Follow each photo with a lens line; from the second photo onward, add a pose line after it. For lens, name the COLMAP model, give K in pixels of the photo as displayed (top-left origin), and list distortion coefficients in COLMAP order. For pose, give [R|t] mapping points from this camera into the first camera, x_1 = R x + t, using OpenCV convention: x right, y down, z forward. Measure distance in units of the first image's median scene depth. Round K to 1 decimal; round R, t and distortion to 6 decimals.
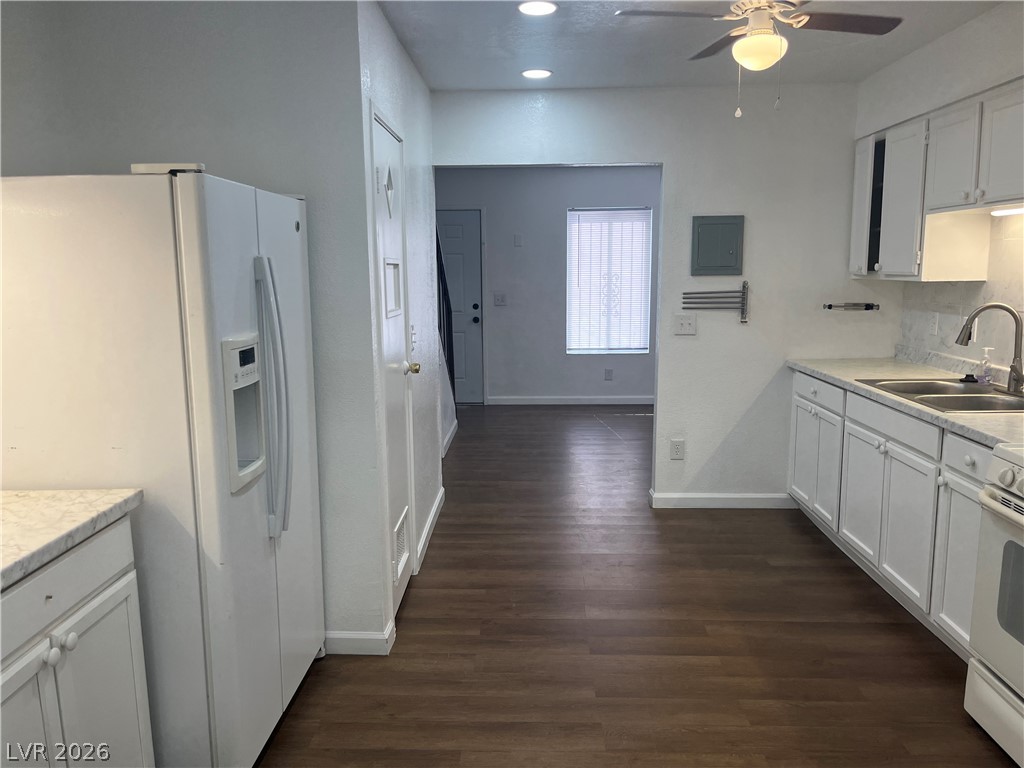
lens RADIAL K [[779.9, 0, 507.6], [0, 779.9, 393.8], [0, 0, 1]] dist [0.057569, -0.079556]
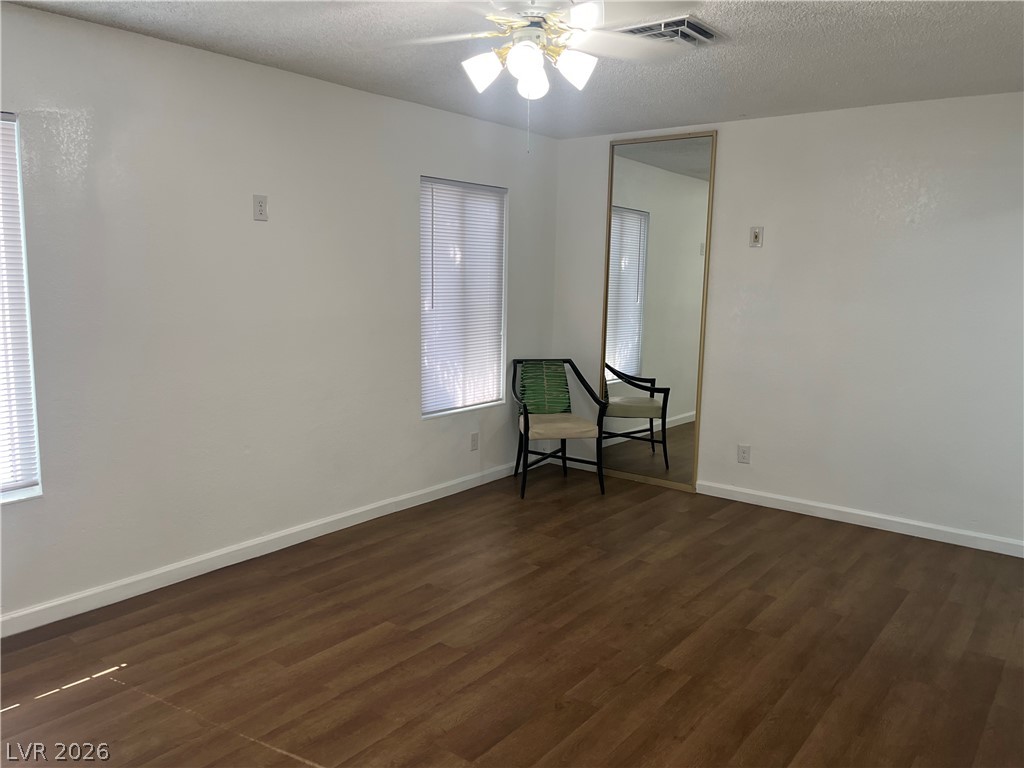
lens RADIAL K [[779.9, 0, 505.4], [0, 779.9, 384.1], [0, 0, 1]] dist [0.057569, -0.079556]
pose [[0.588393, -0.097680, 0.802654, 0.013315], [0.107376, 0.993324, 0.042171, -0.177566], [-0.801414, 0.061372, 0.594953, 1.049970]]
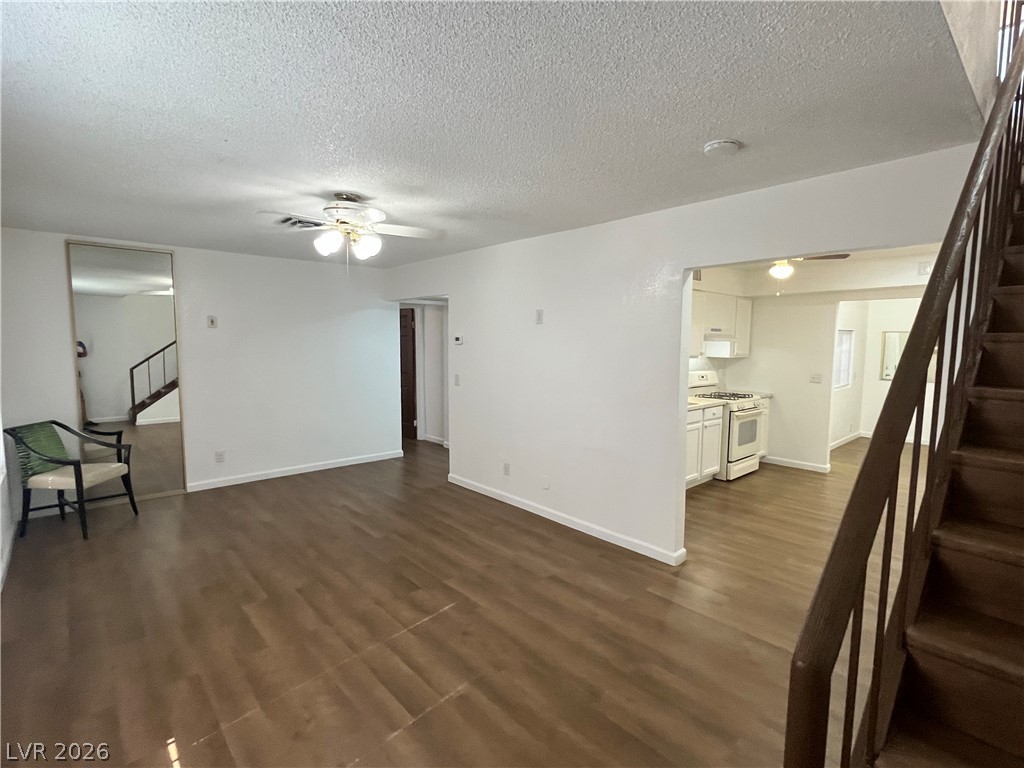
lens RADIAL K [[496.8, 0, 508.9], [0, 496.8, 385.4], [0, 0, 1]] dist [-0.001010, -0.001717]
pose [[-0.690127, -0.060830, 0.721128, -0.160201], [0.115224, 0.974514, 0.192475, -0.296596], [-0.714457, 0.215923, -0.665529, 1.707243]]
